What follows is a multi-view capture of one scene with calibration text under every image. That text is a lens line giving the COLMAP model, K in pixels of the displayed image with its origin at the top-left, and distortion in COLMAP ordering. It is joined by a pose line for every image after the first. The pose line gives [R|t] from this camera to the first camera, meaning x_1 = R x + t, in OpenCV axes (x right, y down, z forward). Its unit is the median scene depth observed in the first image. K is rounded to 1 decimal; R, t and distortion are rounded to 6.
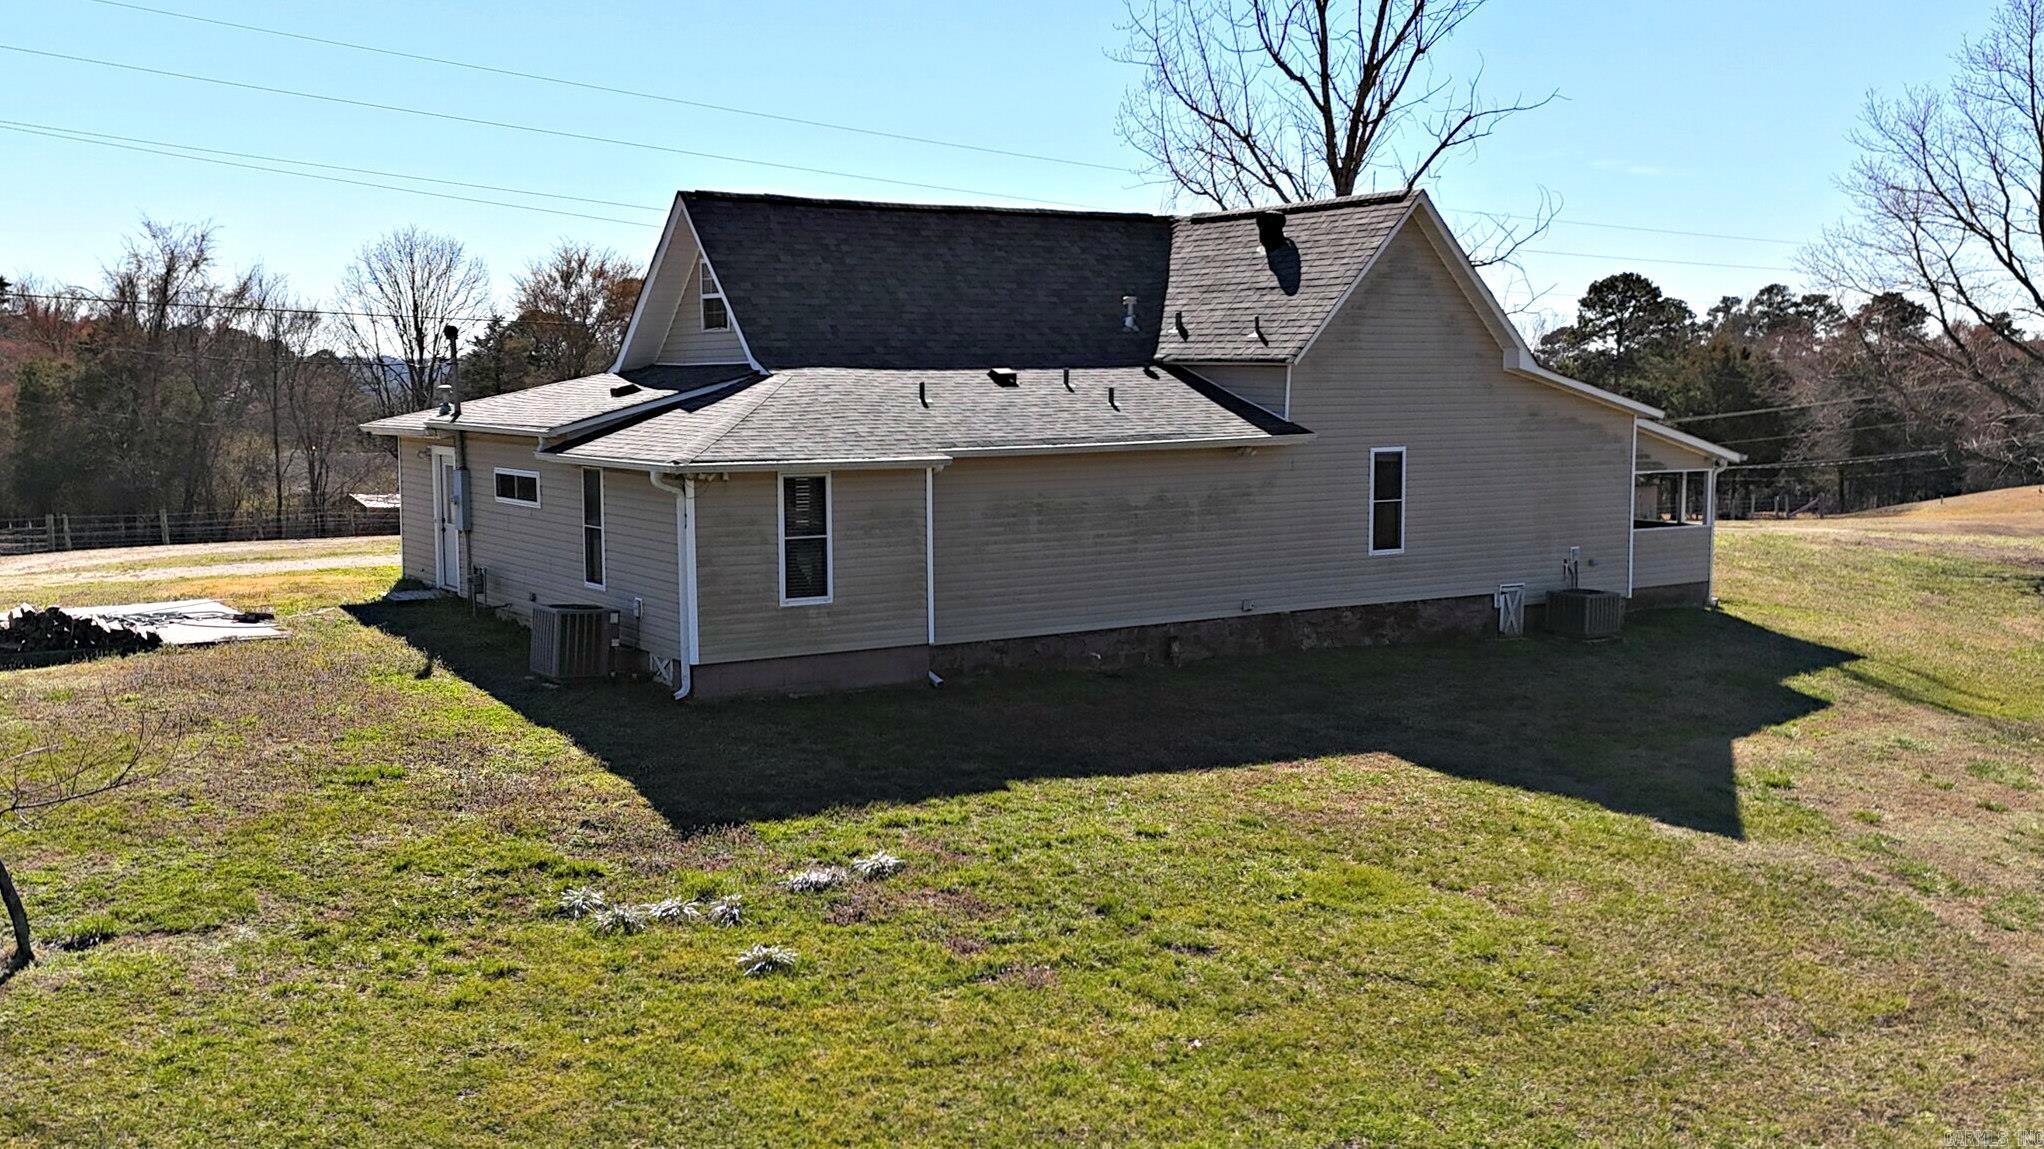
lens RADIAL K [[1996.3, 0, 1022.0], [0, 1996.3, 574.5], [0, 0, 1]] dist [0.094796, -0.011264]
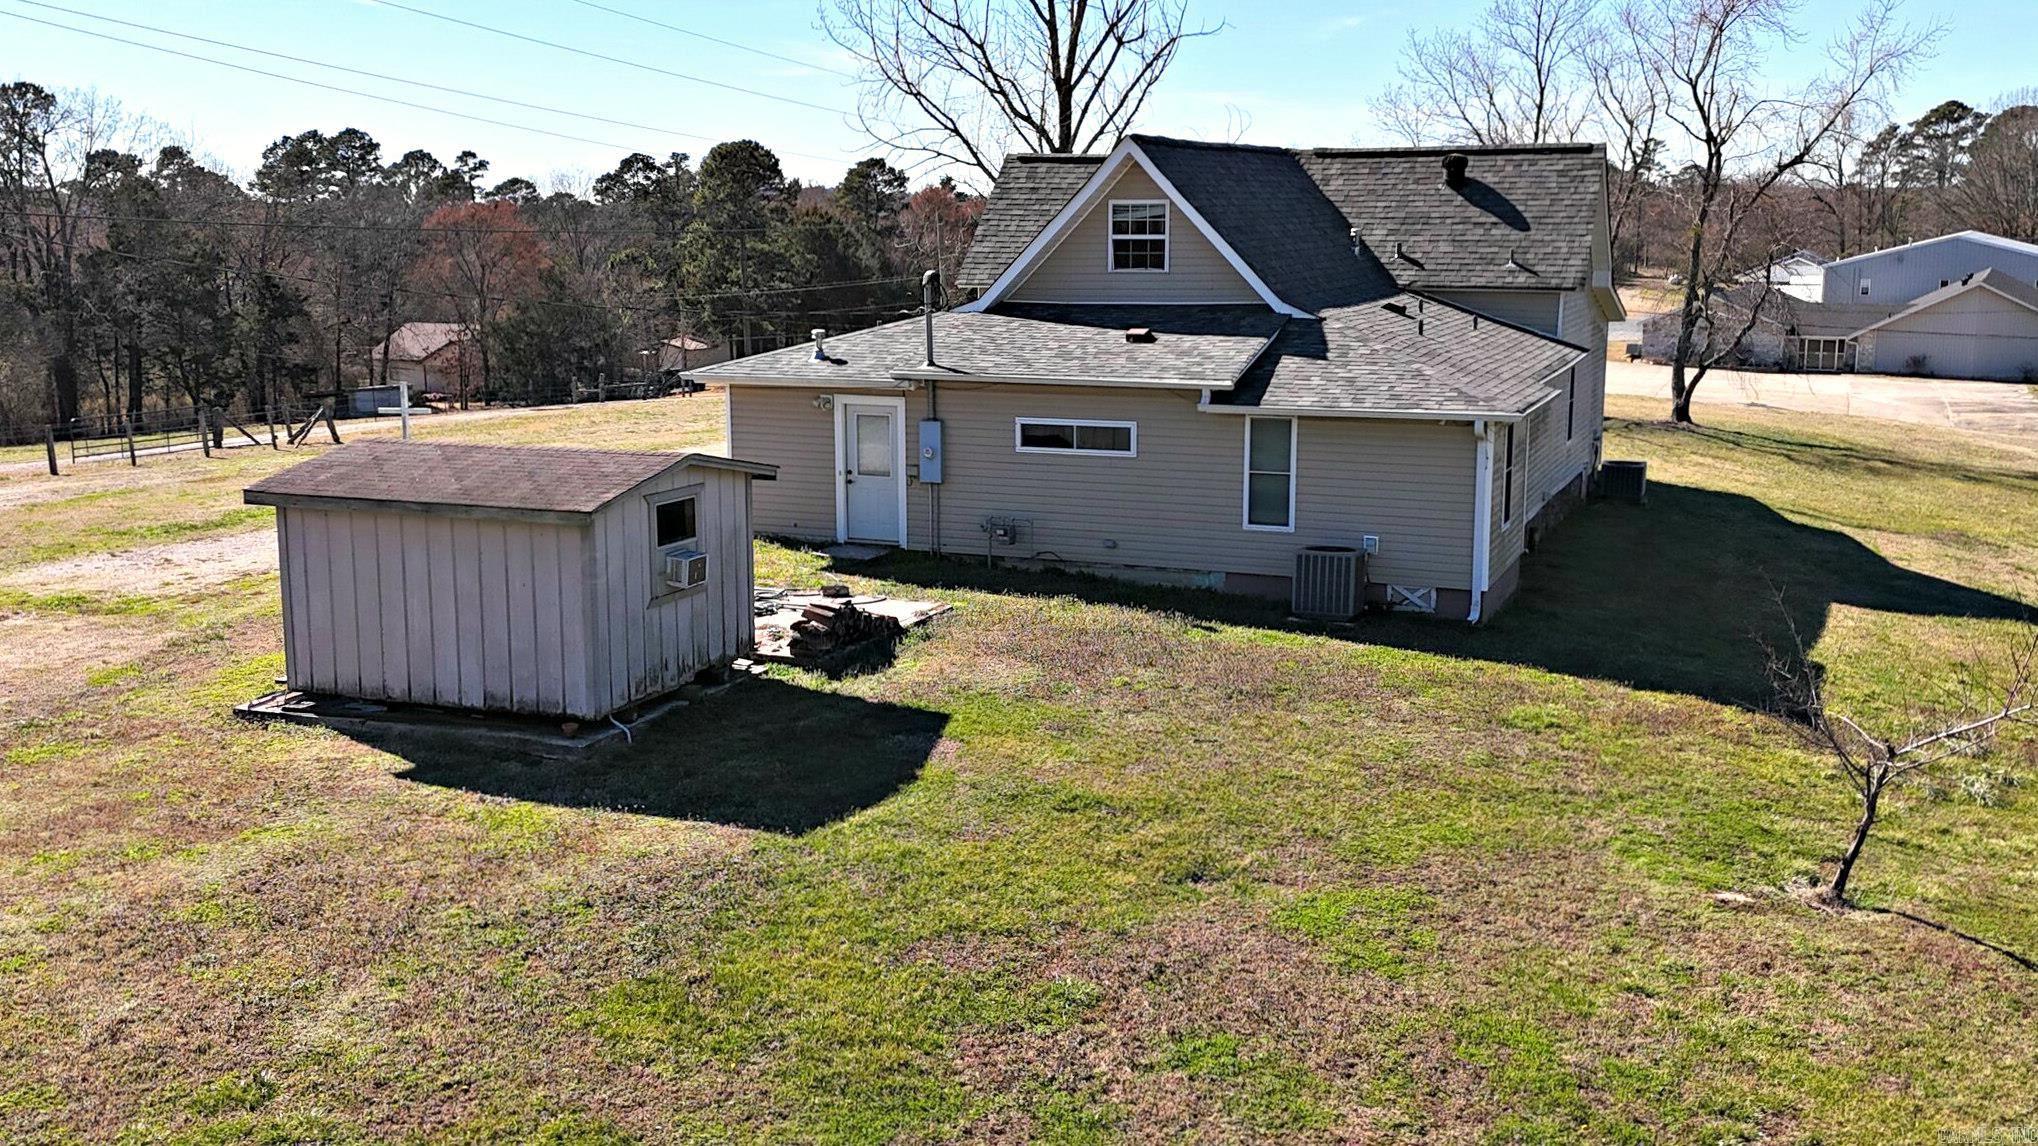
lens RADIAL K [[1990.5, 0, 1019.0], [0, 1990.5, 573.0], [0, 0, 1]] dist [0.094796, -0.011264]
pose [[0.832297, -0.099036, 0.545412, -0.778759], [0.056312, 0.993927, 0.094545, -0.067391], [-0.551462, -0.047976, 0.832819, 0.168924]]
